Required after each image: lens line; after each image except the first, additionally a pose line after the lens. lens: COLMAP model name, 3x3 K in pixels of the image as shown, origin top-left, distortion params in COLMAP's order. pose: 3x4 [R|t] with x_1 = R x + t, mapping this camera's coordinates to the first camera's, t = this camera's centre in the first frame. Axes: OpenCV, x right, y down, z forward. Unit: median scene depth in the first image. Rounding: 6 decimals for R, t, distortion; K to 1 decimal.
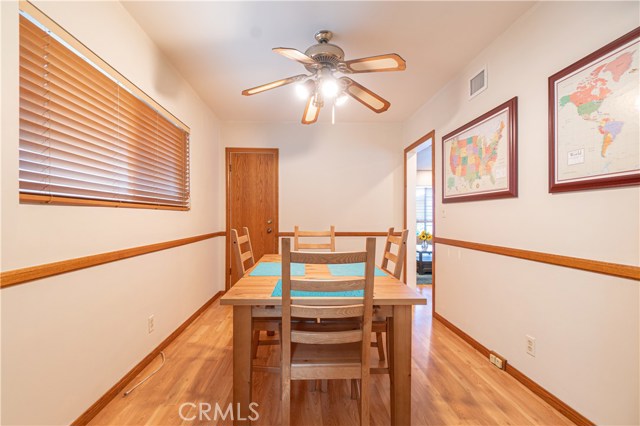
lens RADIAL K [[280.5, 0, 317.0], [0, 280.5, 211.7], [0, 0, 1]] dist [-0.001981, -0.000495]
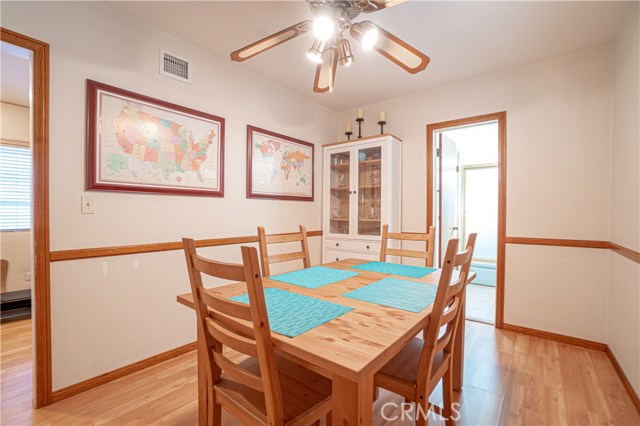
lens RADIAL K [[275.7, 0, 319.1], [0, 275.7, 218.3], [0, 0, 1]] dist [0.000968, 0.000060]
pose [[-0.730604, -0.001870, 0.682799, -0.419197], [-0.002608, 0.999997, -0.000051, 0.038618], [-0.682796, -0.001818, -0.730607, 1.459743]]
